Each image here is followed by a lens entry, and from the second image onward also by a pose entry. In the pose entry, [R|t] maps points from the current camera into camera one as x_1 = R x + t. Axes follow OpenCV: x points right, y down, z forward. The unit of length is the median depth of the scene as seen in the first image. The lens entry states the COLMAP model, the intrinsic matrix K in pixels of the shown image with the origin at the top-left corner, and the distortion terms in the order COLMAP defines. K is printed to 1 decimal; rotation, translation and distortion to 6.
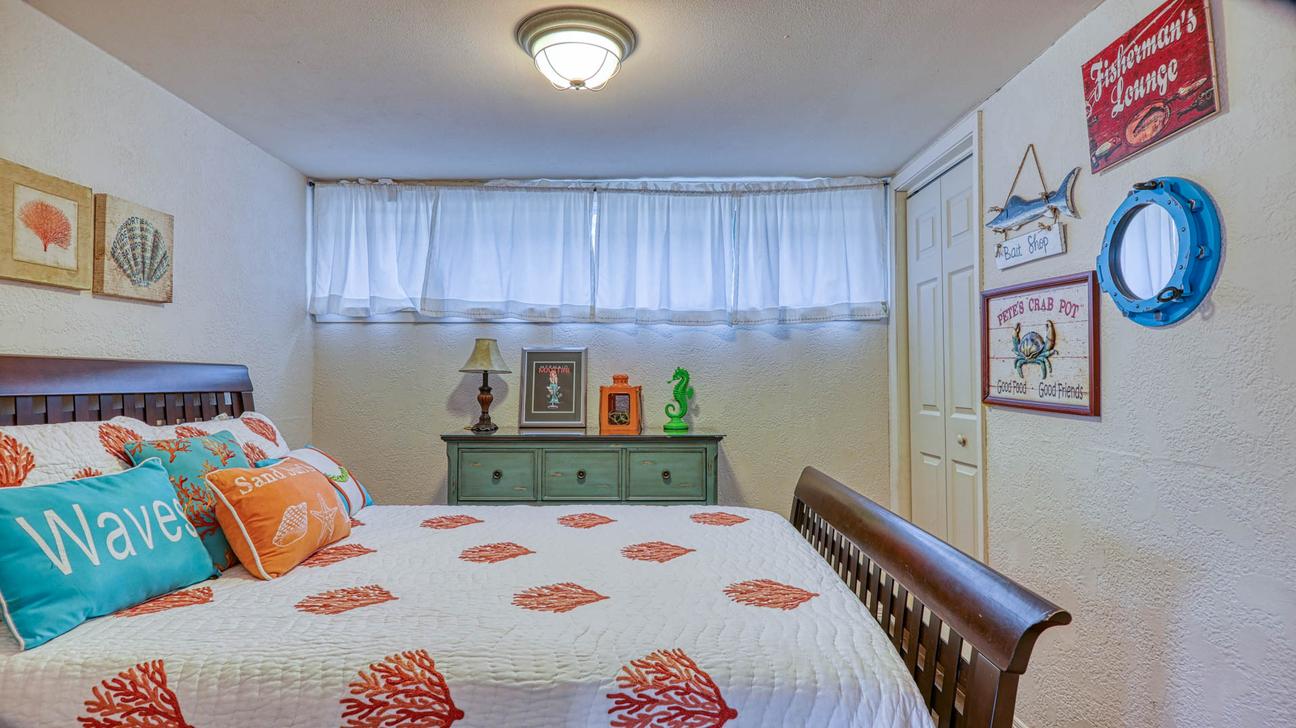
lens RADIAL K [[678.9, 0, 646.3], [0, 678.9, 362.9], [0, 0, 1]] dist [0.003377, -0.012006]
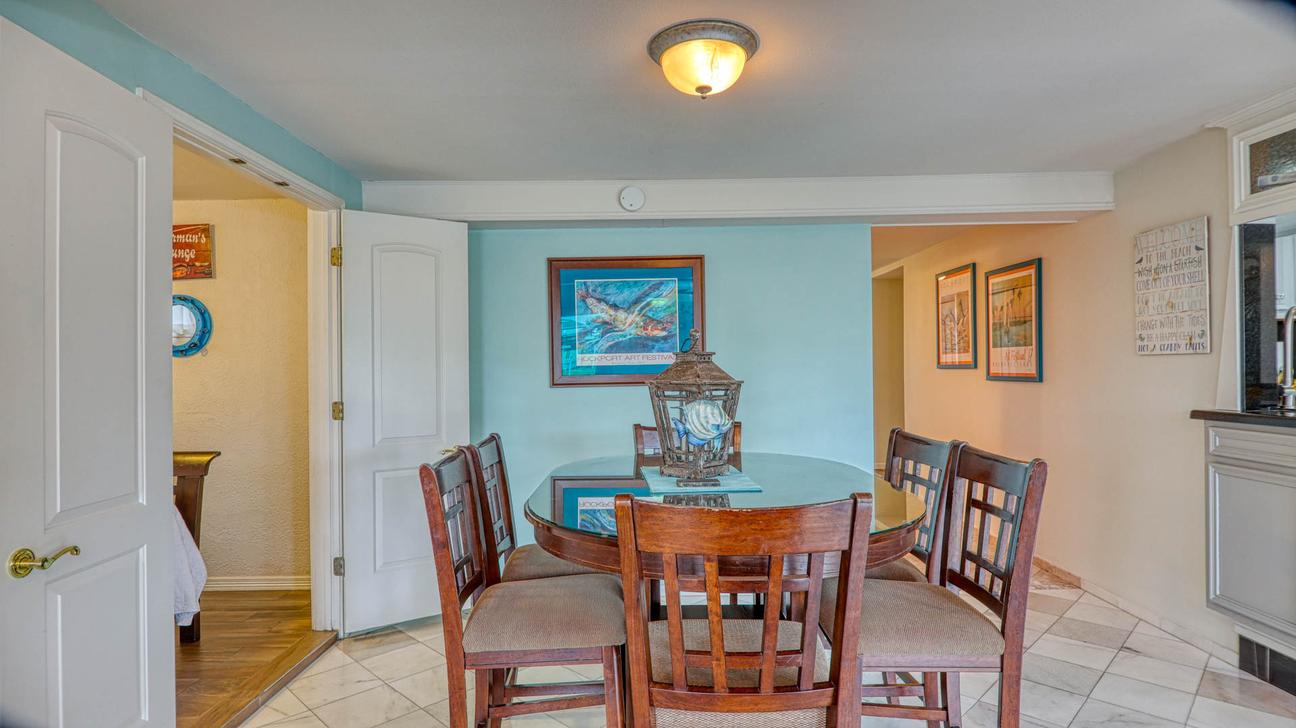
lens RADIAL K [[678.9, 0, 646.3], [0, 678.9, 362.9], [0, 0, 1]] dist [0.003377, -0.012006]
pose [[-0.000033, 0.012788, 0.999918, -1.146892], [-0.013619, 0.999825, -0.012787, -0.017880], [-0.999907, -0.013618, 0.000141, -0.446875]]
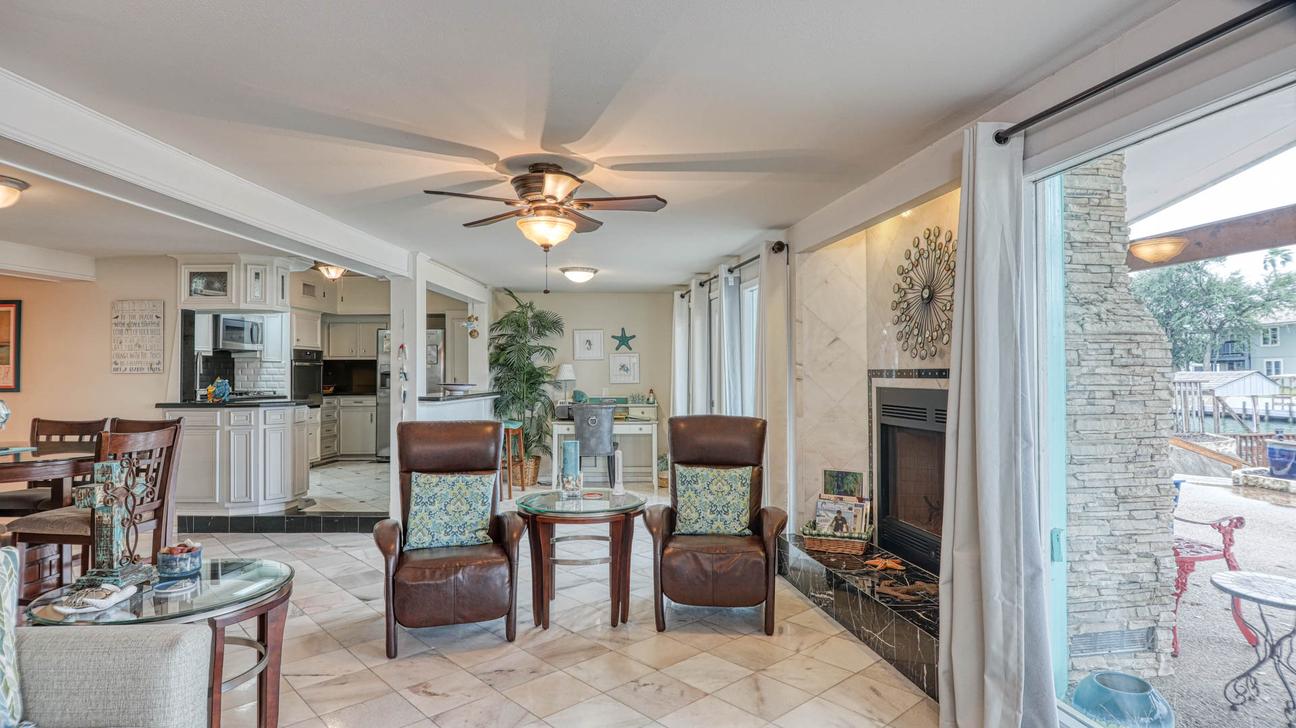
lens RADIAL K [[678.9, 0, 646.3], [0, 678.9, 362.9], [0, 0, 1]] dist [0.003377, -0.012006]
pose [[-0.998725, 0.010074, 0.049468, -1.733423], [0.008073, 0.999147, -0.040486, 0.008953], [-0.049834, -0.040035, -0.997955, 0.862115]]
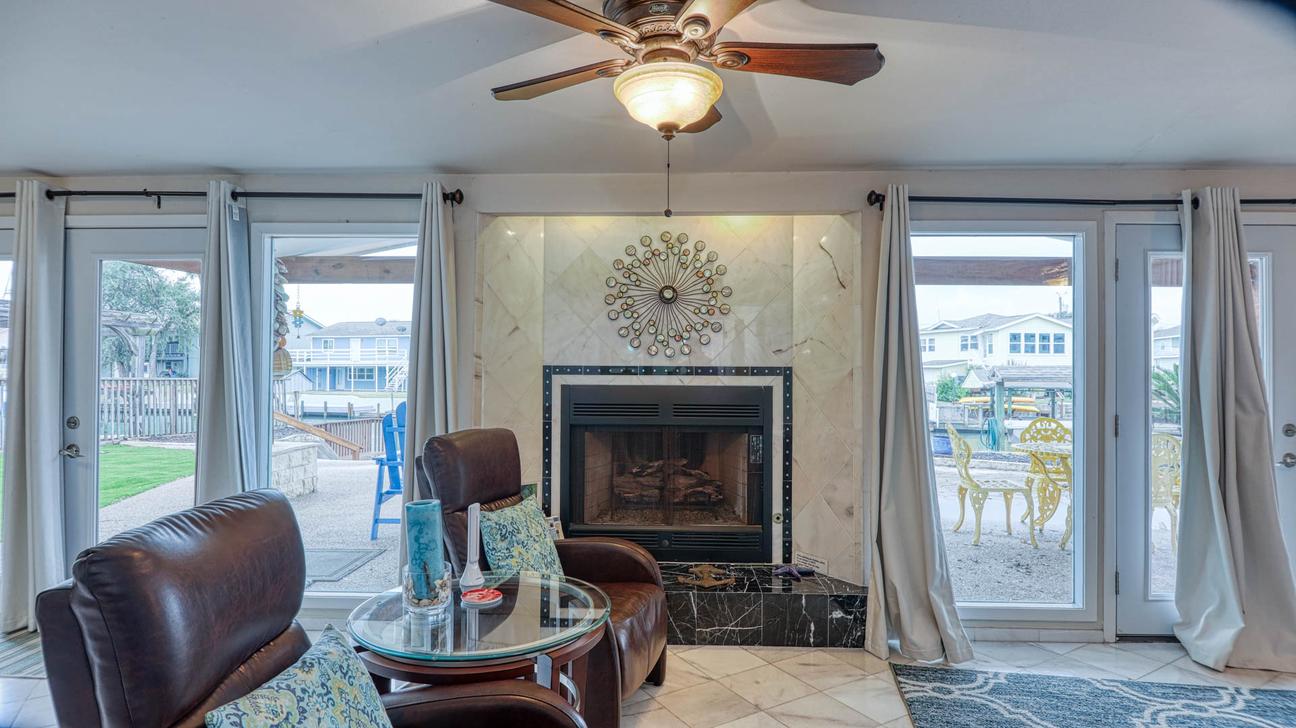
lens RADIAL K [[678.9, 0, 646.3], [0, 678.9, 362.9], [0, 0, 1]] dist [0.003377, -0.012006]
pose [[-0.247782, -0.010400, -0.968760, -0.732271], [0.019428, 0.999688, -0.015701, -0.017910], [0.968621, -0.022711, -0.247503, -0.351866]]
